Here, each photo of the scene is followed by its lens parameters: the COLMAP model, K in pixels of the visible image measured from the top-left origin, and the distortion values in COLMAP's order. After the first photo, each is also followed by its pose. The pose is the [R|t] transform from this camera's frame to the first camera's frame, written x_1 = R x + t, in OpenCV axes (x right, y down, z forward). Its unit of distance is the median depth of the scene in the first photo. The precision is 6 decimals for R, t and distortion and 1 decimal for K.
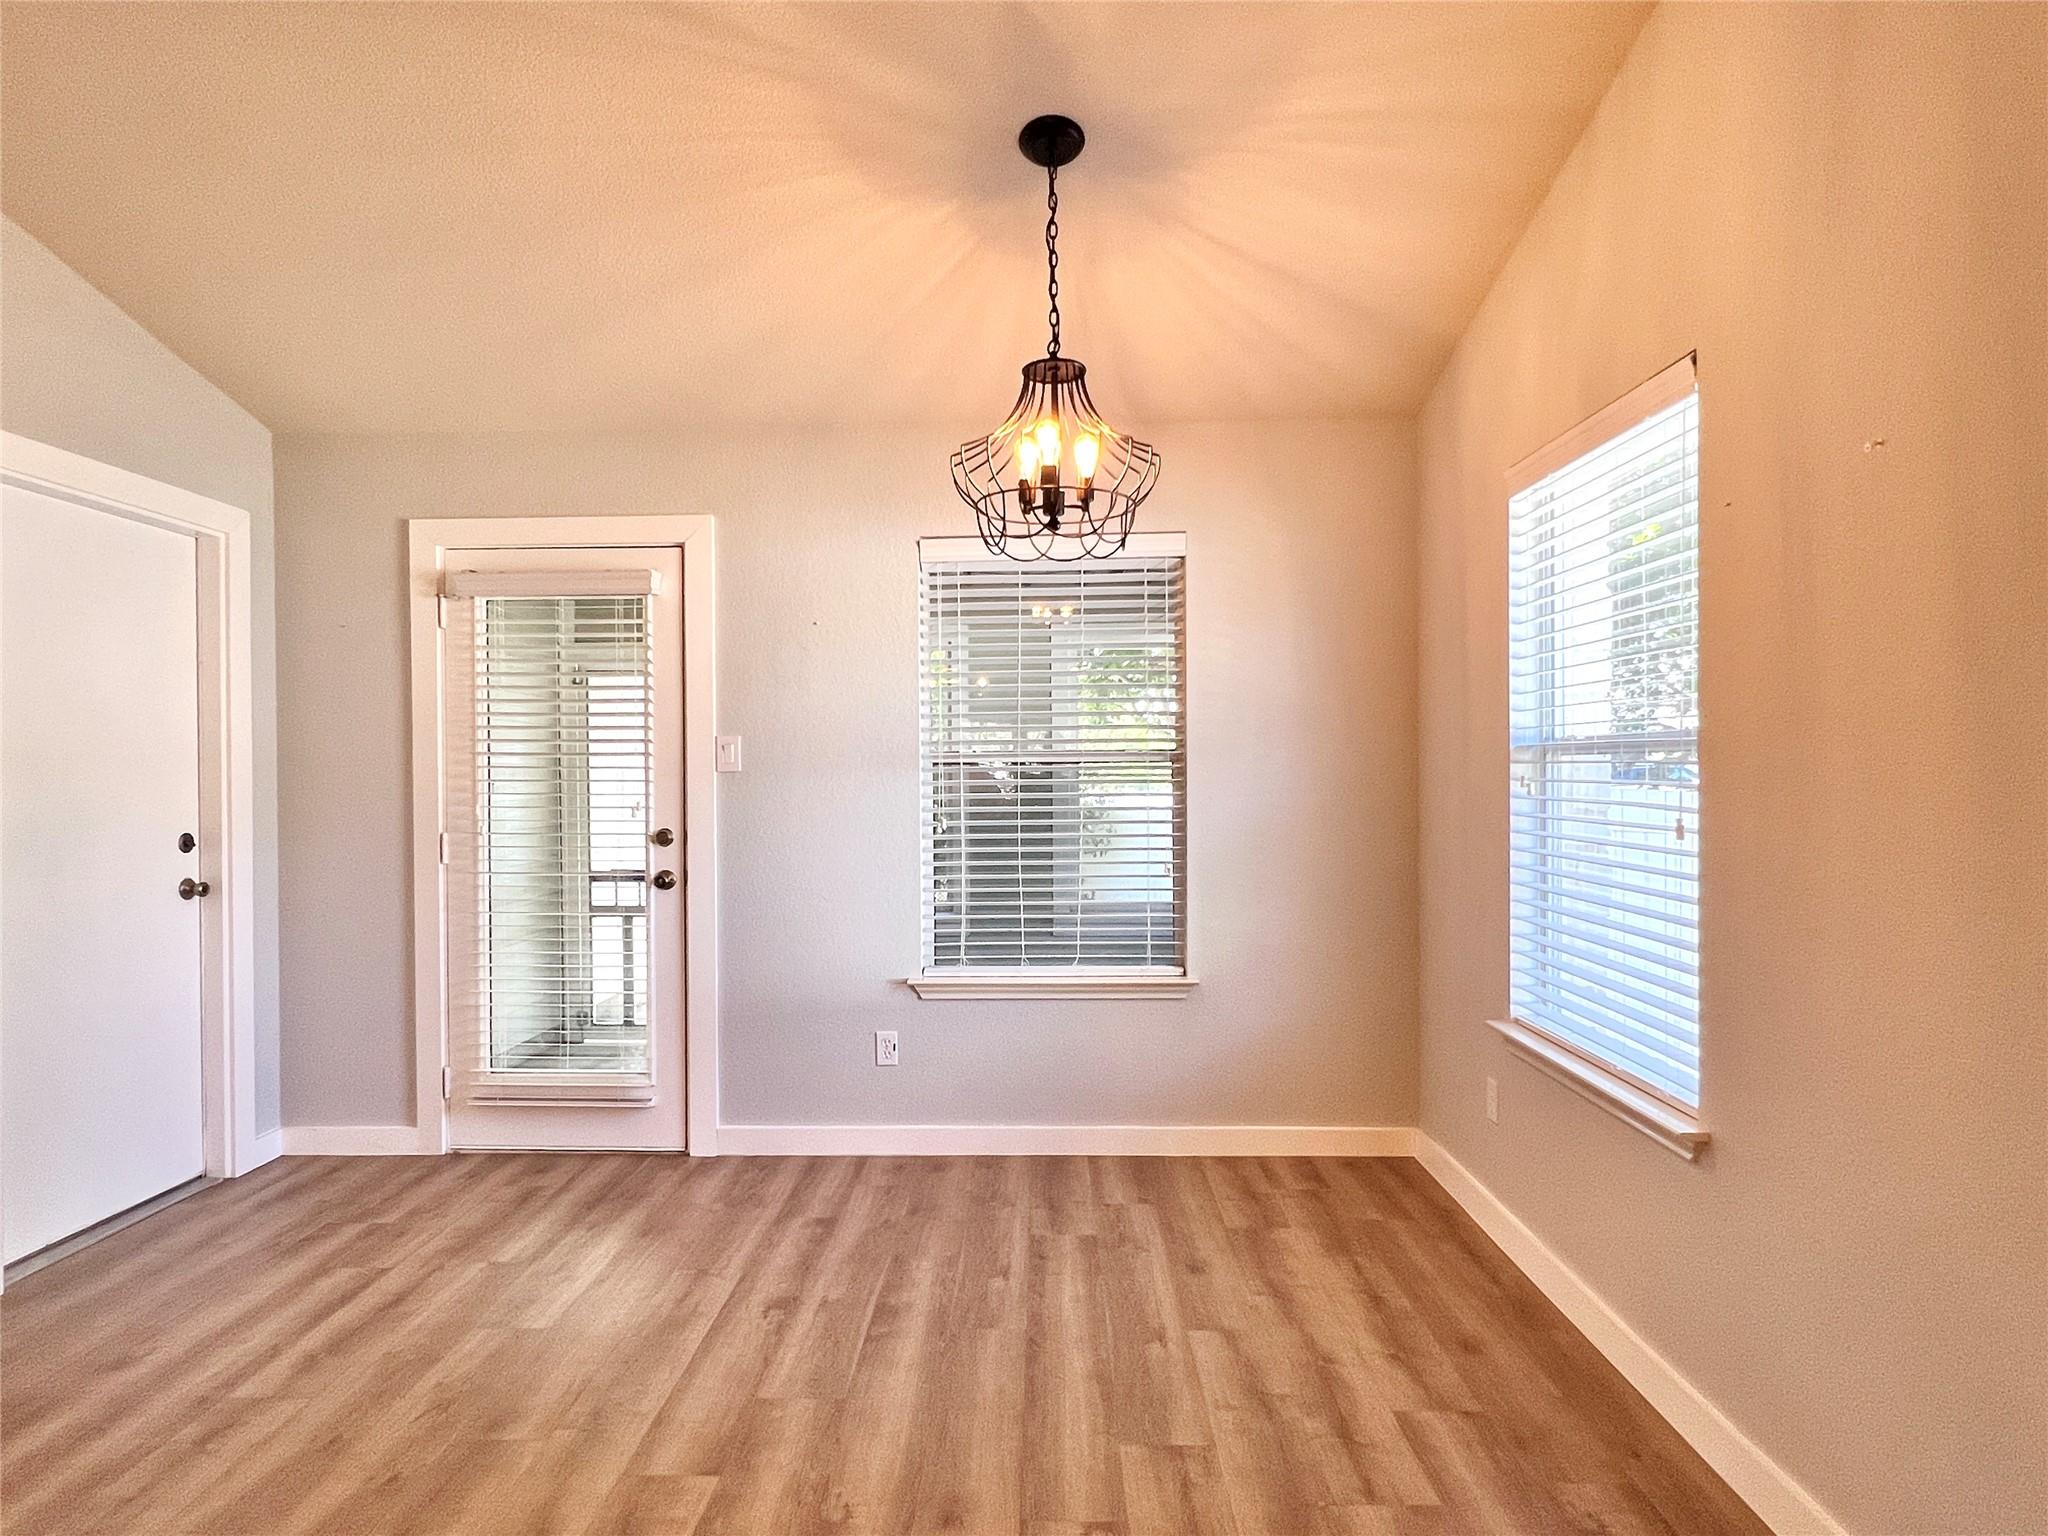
lens RADIAL K [[1151.8, 0, 1024.4], [0, 1151.8, 785.8], [0, 0, 1]] dist [-0.001820, -0.000971]
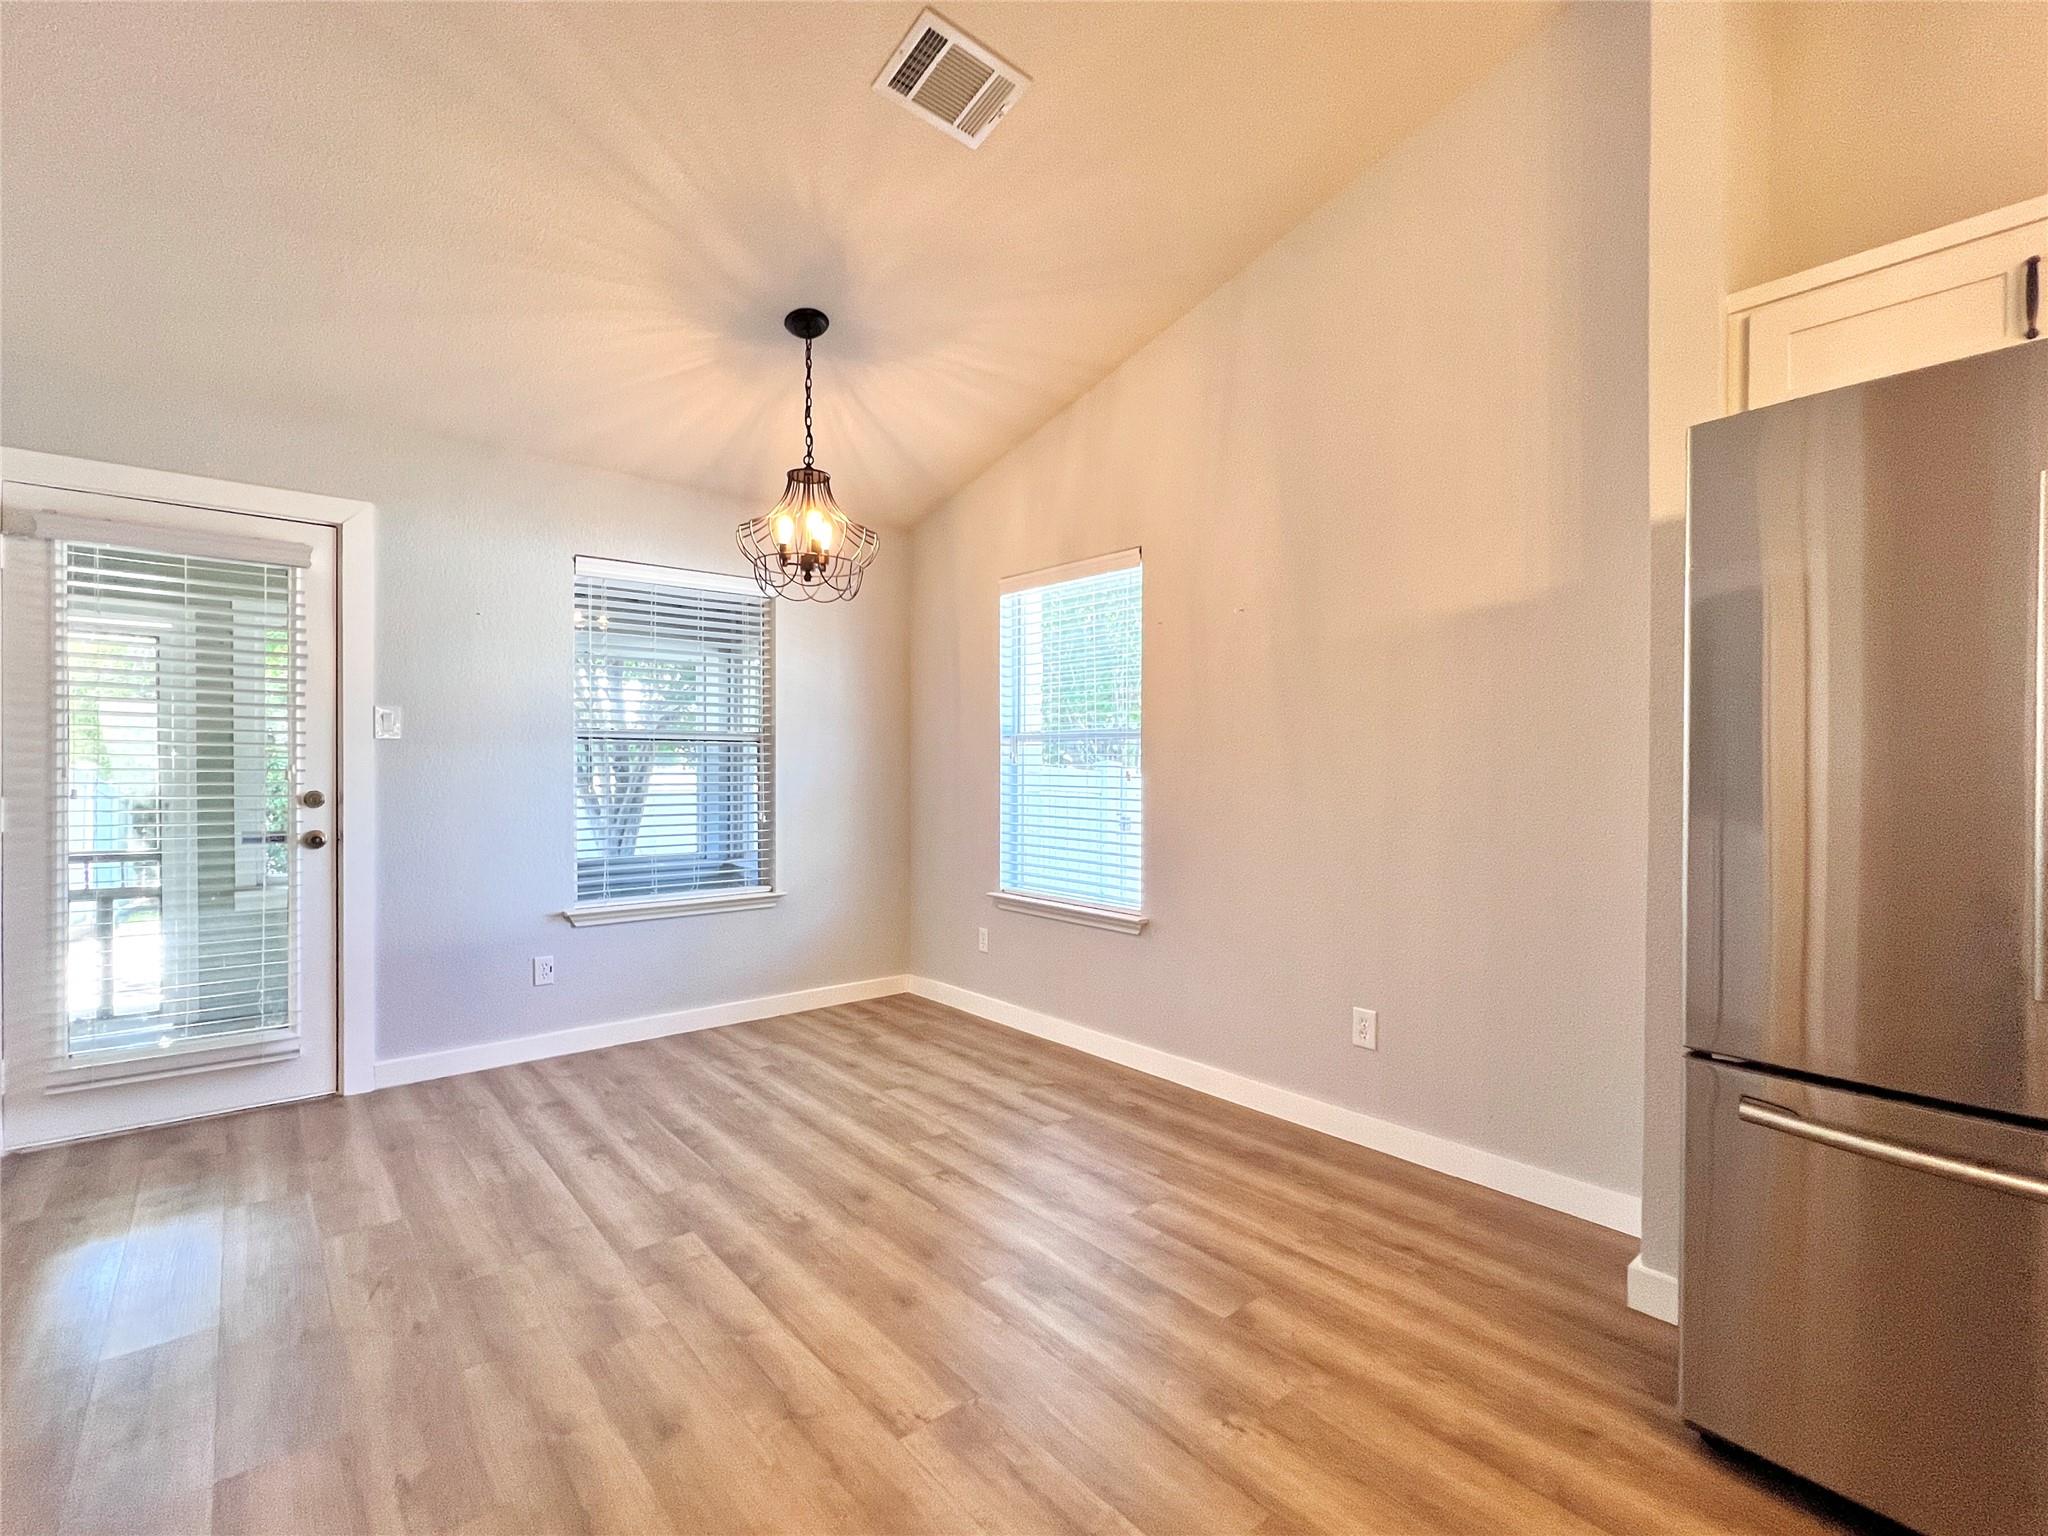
lens RADIAL K [[918.6, 0, 1023.7], [0, 918.6, 777.2], [0, 0, 1]] dist [-0.001431, 0.000250]
pose [[0.747260, 0.001603, 0.664530, -0.485769], [-0.001822, 0.999998, -0.000363, 0.029682], [-0.664530, -0.000940, 0.747261, -0.075030]]
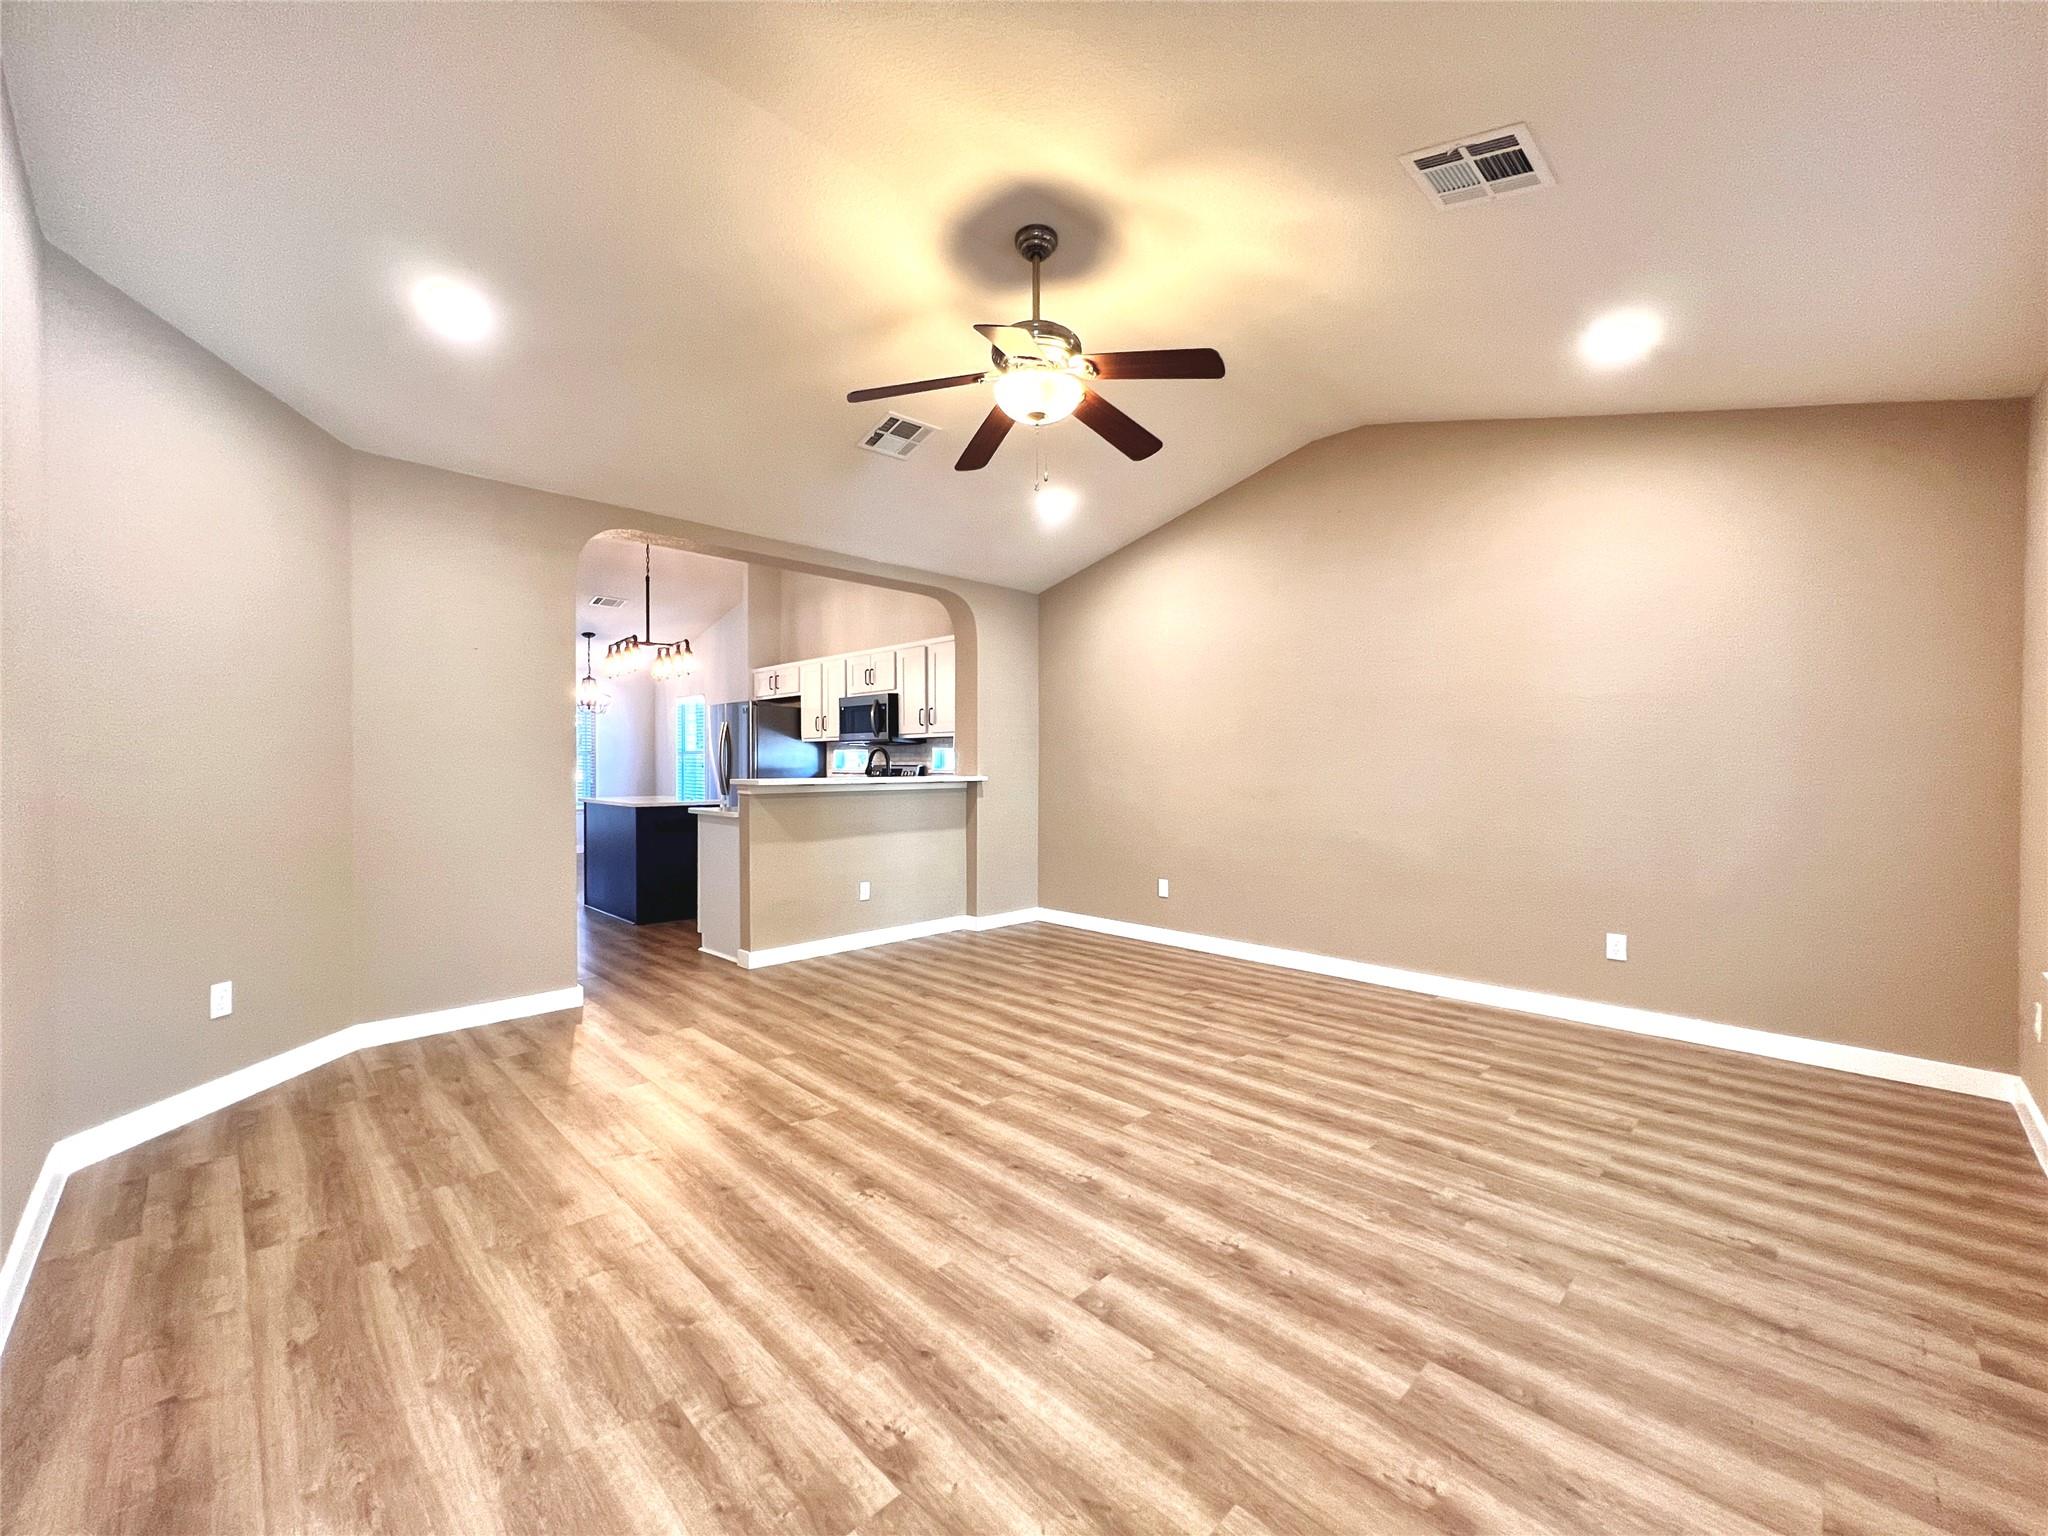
lens RADIAL K [[818.5, 0, 1026.2], [0, 818.5, 770.1], [0, 0, 1]] dist [-0.003306, 0.000868]
pose [[0.695908, 0.000377, 0.718131, -1.090468], [0.001577, 0.999997, -0.002053, 0.054931], [-0.718130, 0.002561, 0.695905, -2.598527]]
